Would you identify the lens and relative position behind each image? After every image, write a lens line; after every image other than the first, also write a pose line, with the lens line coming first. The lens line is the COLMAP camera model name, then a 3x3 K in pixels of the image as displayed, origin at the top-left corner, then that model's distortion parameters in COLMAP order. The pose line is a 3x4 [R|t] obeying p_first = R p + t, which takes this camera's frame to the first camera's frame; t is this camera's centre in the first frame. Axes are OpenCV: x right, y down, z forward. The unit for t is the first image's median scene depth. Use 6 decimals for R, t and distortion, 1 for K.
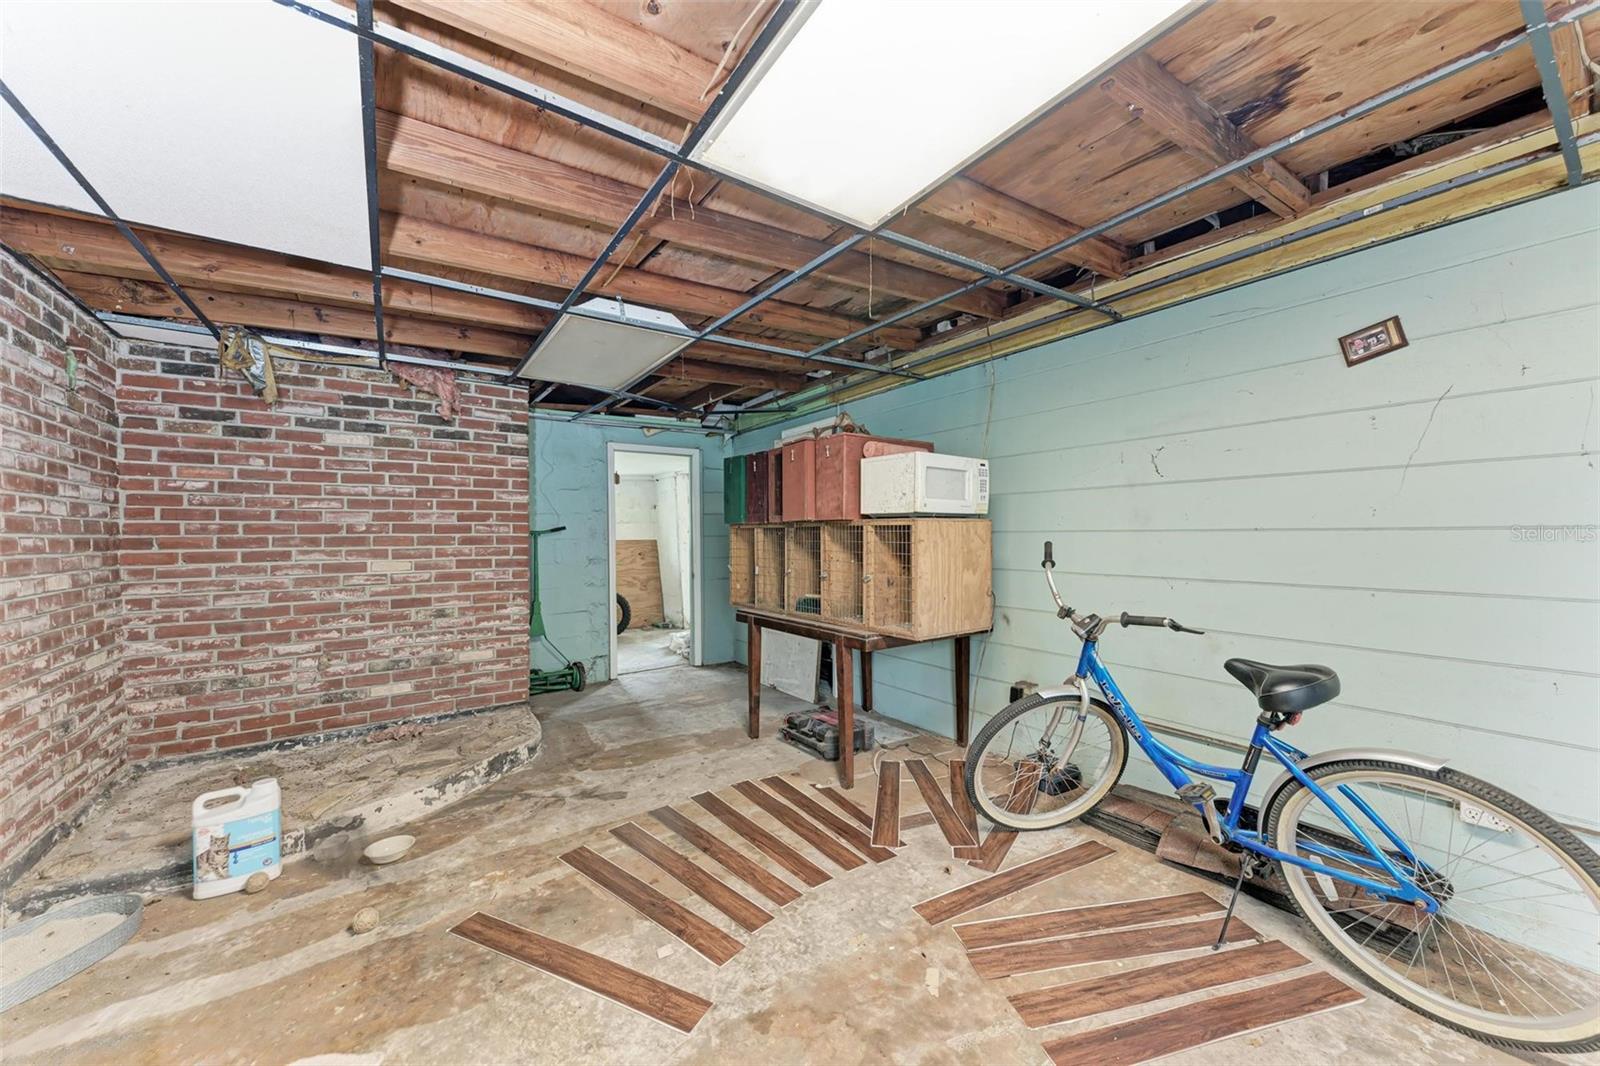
lens RADIAL K [[590.3, 0, 806.6], [0, 590.3, 540.6], [0, 0, 1]] dist [0.015648, -0.006004]
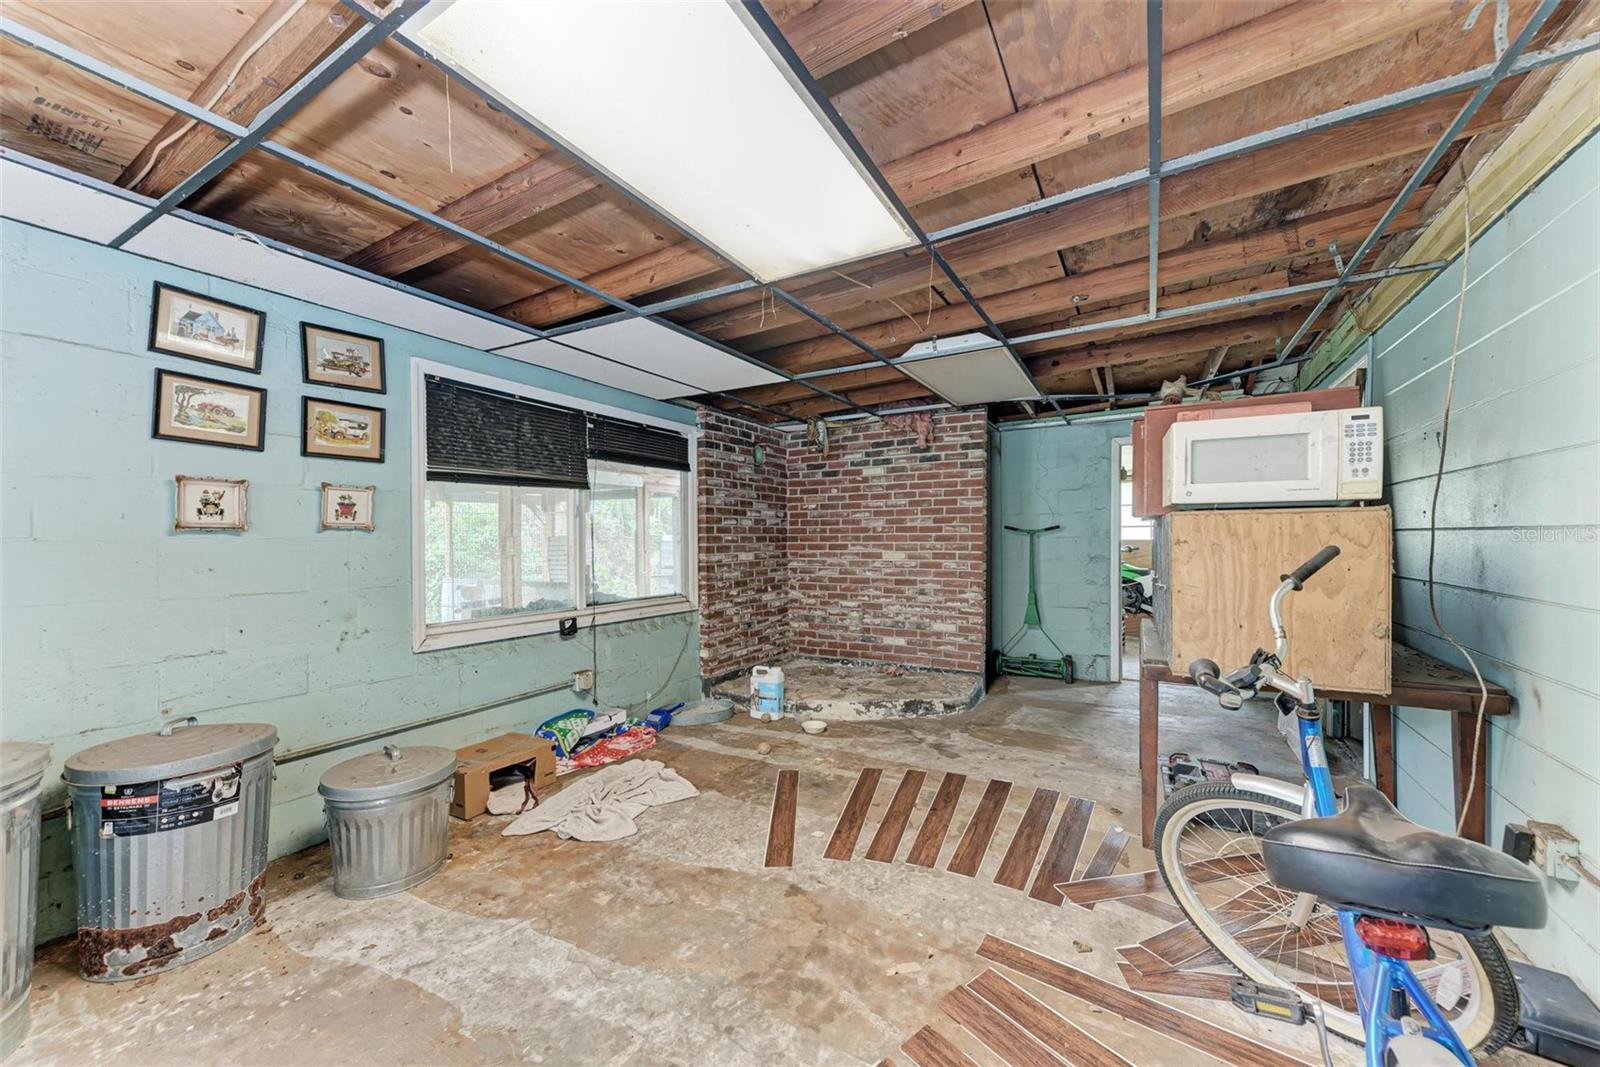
lens RADIAL K [[590.3, 0, 806.6], [0, 590.3, 541.1], [0, 0, 1]] dist [0.015648, -0.006004]
pose [[0.425788, 0.010175, -0.904766, 0.570167], [-0.005633, 0.999947, 0.008595, -0.003689], [0.904805, 0.001437, 0.425823, 0.219018]]
